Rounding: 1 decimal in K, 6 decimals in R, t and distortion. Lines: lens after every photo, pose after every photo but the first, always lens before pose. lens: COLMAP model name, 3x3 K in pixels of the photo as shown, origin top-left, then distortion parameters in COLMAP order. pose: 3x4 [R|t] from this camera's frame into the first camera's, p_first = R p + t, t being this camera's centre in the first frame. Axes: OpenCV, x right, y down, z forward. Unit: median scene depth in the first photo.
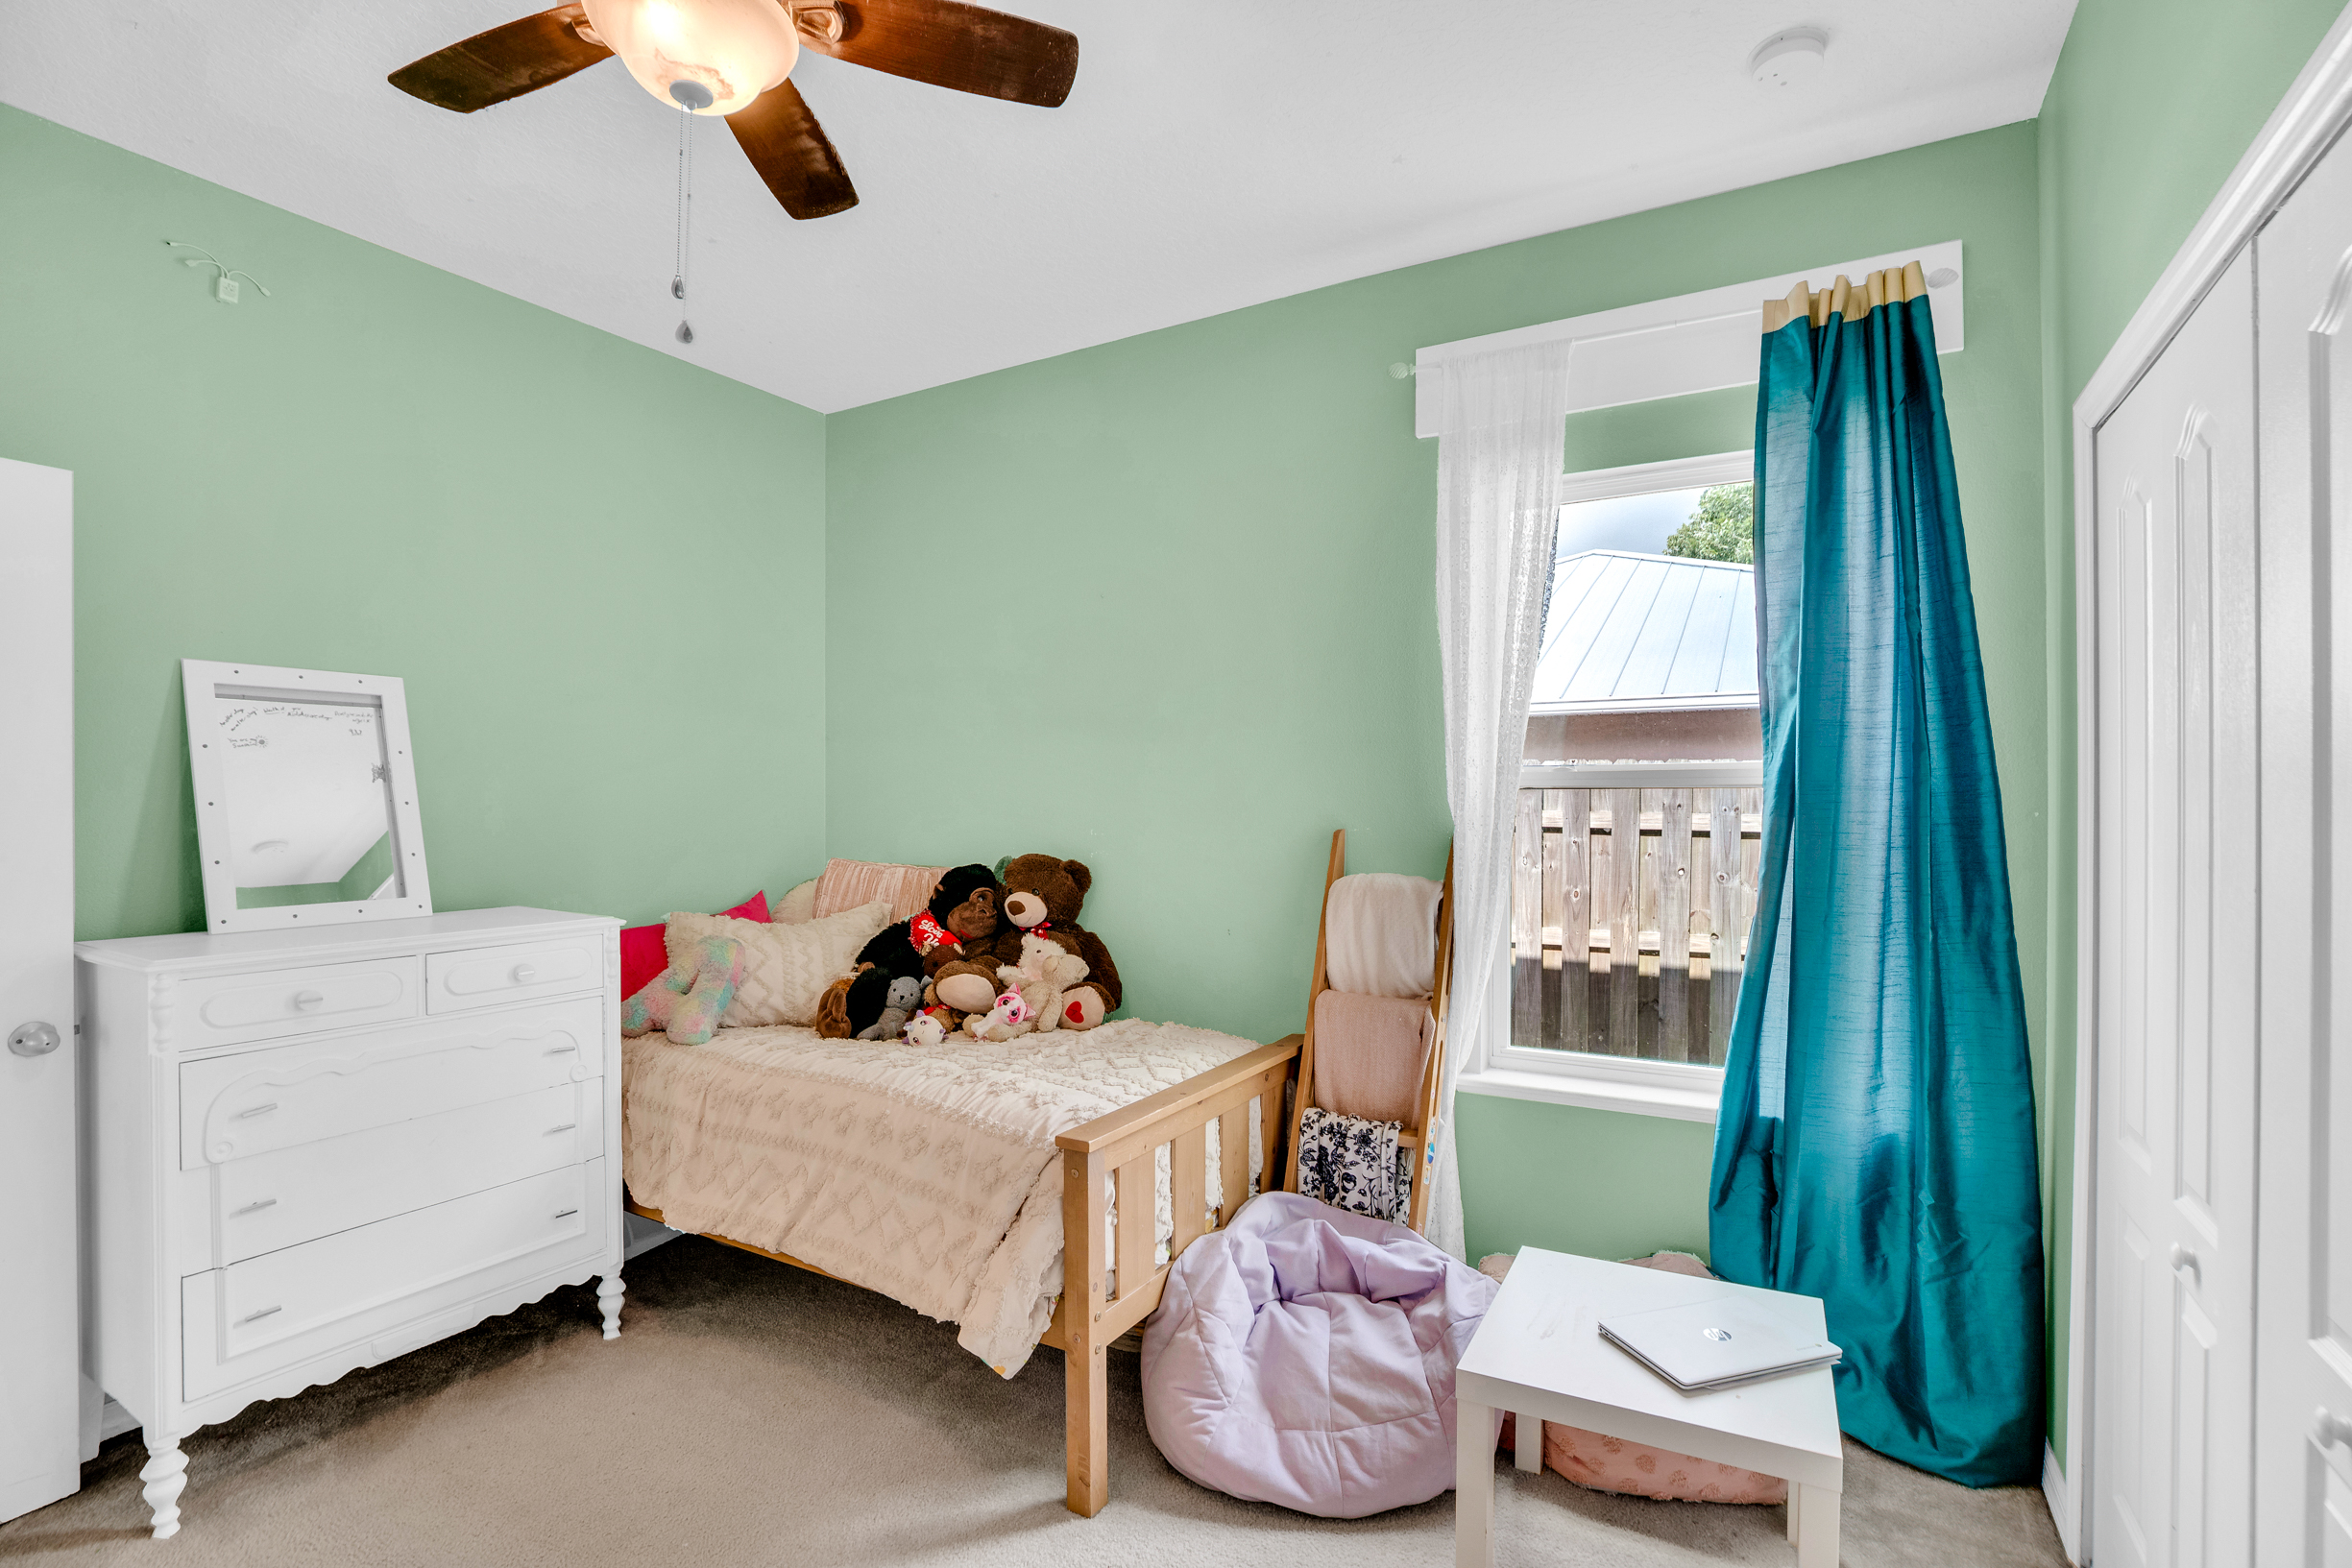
lens RADIAL K [[1103.2, 0, 1170.8], [0, 1103.2, 802.5], [0, 0, 1]] dist [-0.012646, 0.000026]
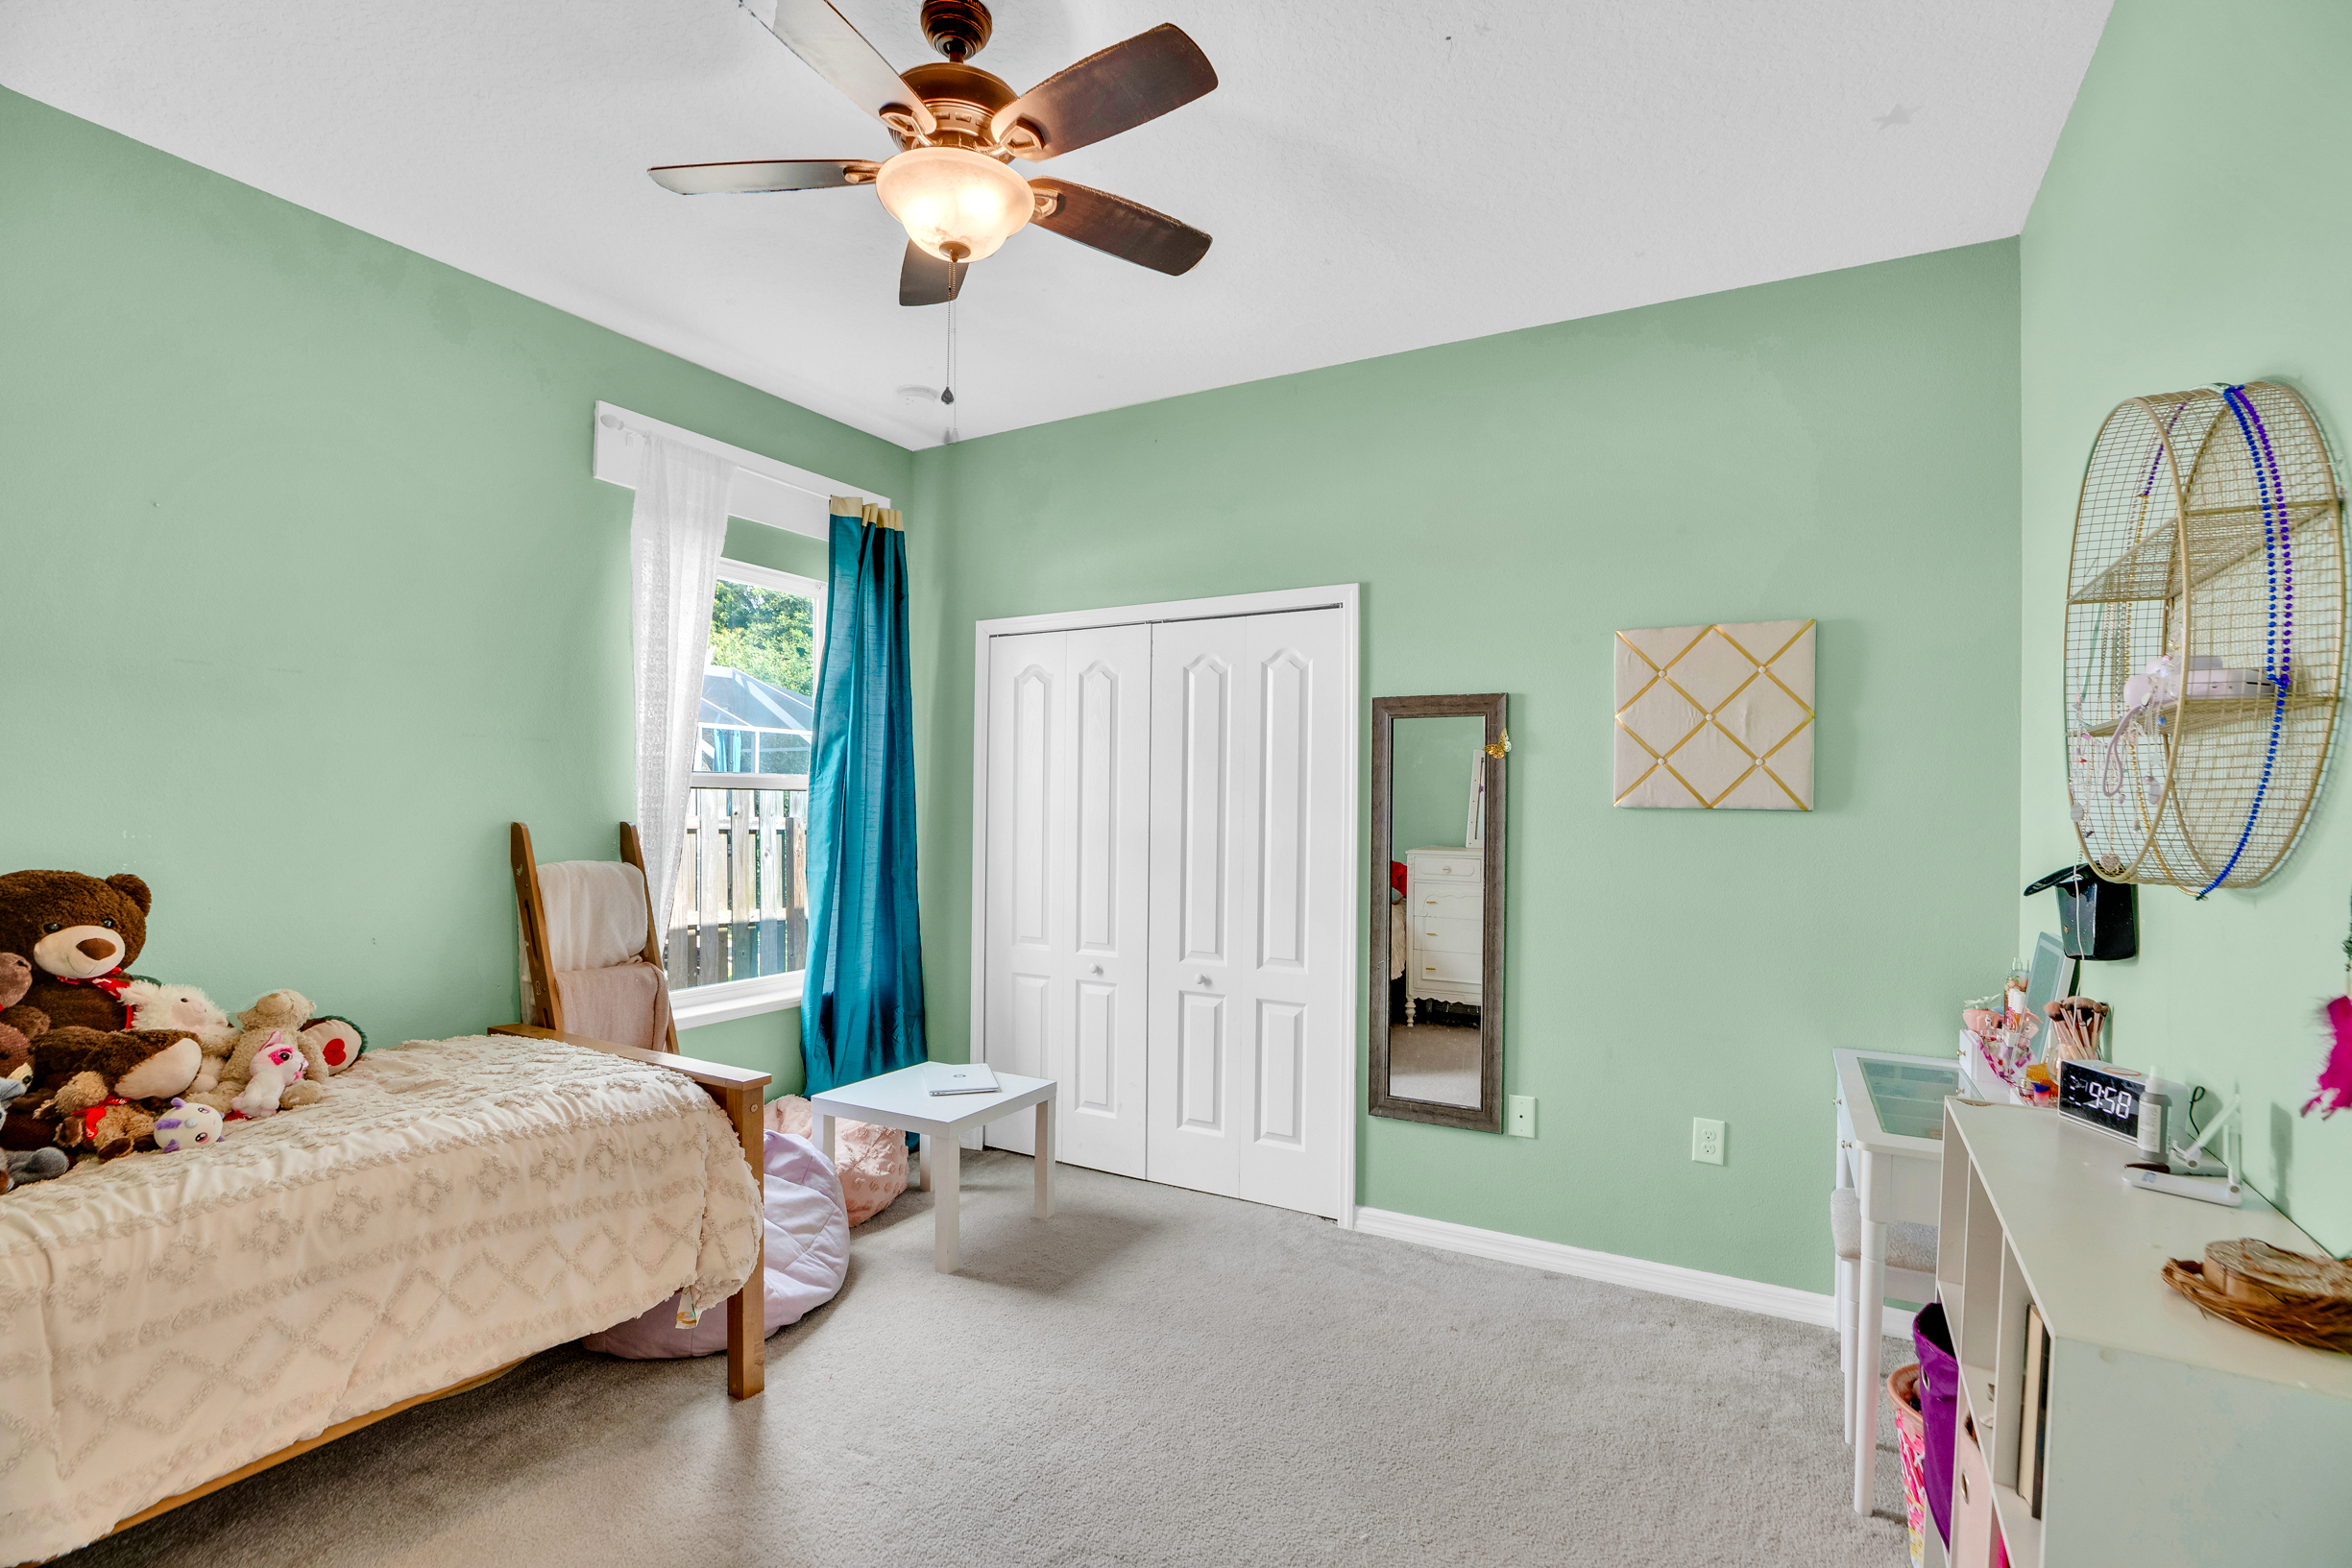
lens RADIAL K [[1067.3, 0, 1204.7], [0, 1067.3, 803.4], [0, 0, 1]] dist [-0.040466, 0.000524]
pose [[-0.004577, -0.001841, 0.999988, -1.131810], [-0.016363, 0.999865, 0.001766, -0.008012], [-0.999856, -0.016355, -0.004606, 0.479149]]
